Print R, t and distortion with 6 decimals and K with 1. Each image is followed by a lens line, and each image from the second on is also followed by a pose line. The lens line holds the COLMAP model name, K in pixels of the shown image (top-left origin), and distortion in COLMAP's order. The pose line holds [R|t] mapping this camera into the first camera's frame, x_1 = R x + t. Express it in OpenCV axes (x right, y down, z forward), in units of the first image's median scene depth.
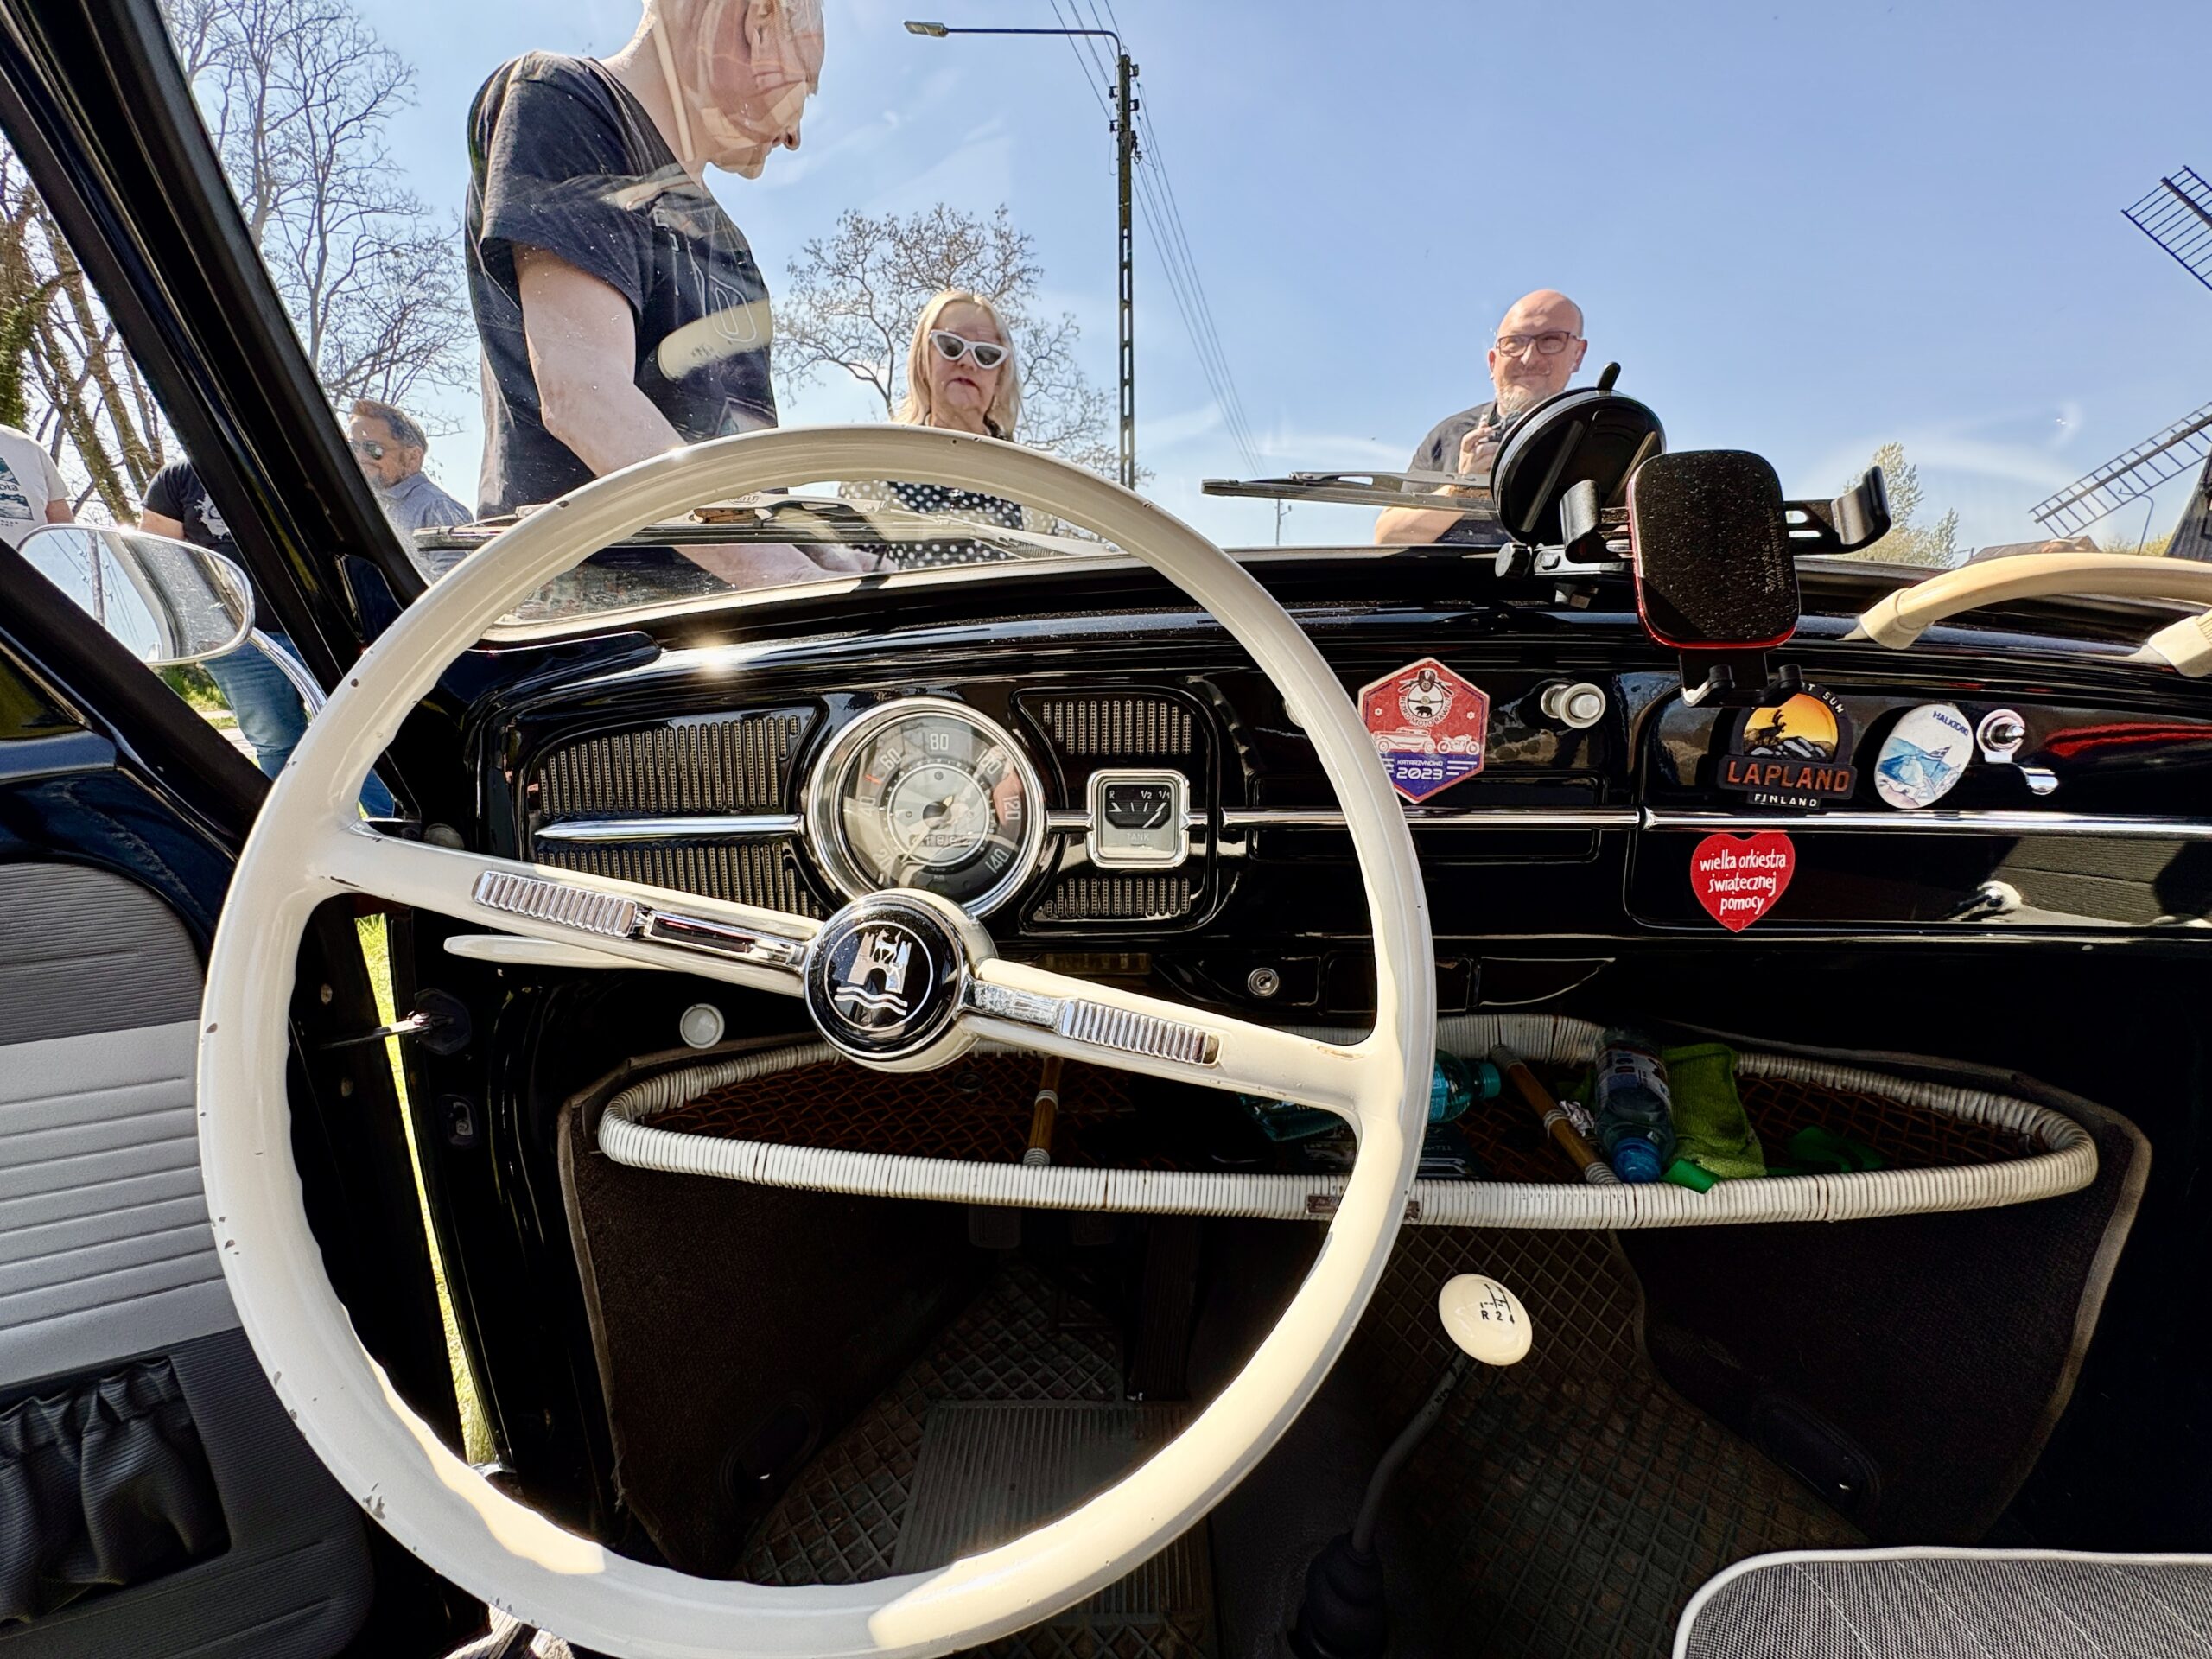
lens RADIAL K [[884.5, 0, 1106.0], [0, 884.5, 829.5], [0, 0, 1]] dist [-0.001273, -0.000067]
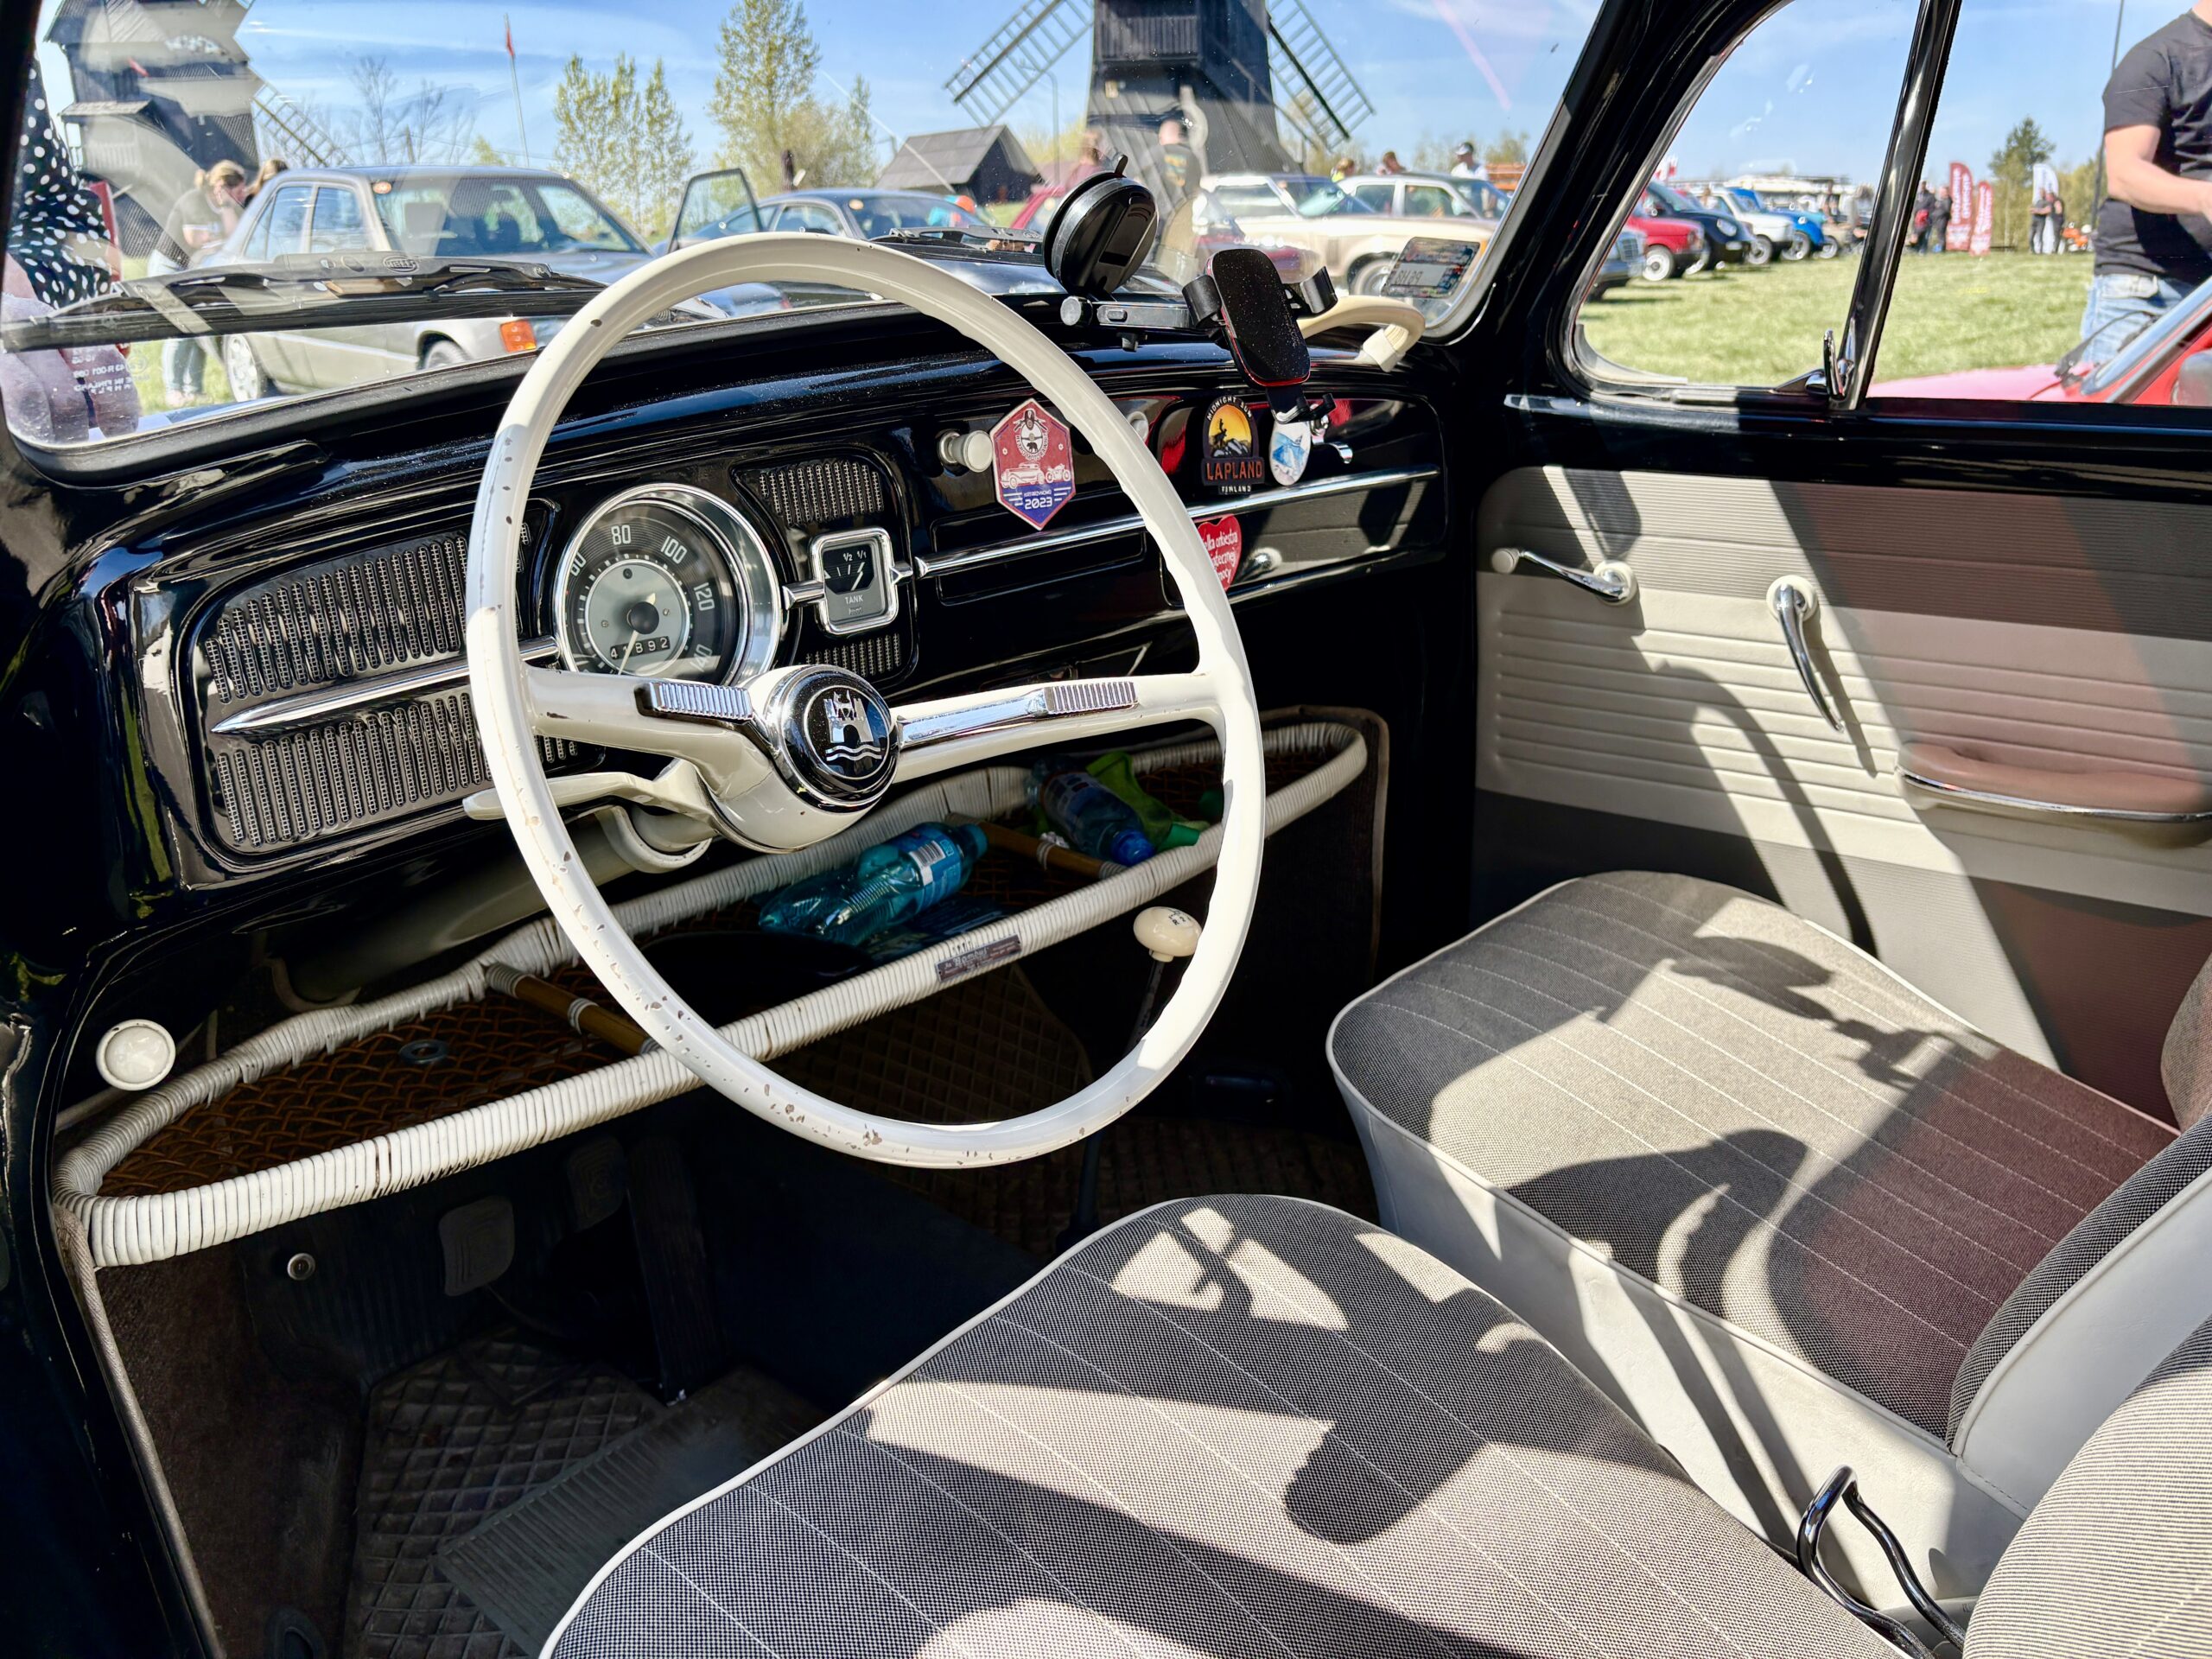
lens RADIAL K [[1666.6, 0, 1106.0], [0, 1666.6, 829.5], [0, 0, 1]] dist [0.080741, -0.094845]
pose [[0.645709, -0.259969, 0.717967, -1.253228], [0.196171, 0.965178, 0.173054, -0.012122], [-0.737955, 0.029102, 0.674222, -0.509571]]
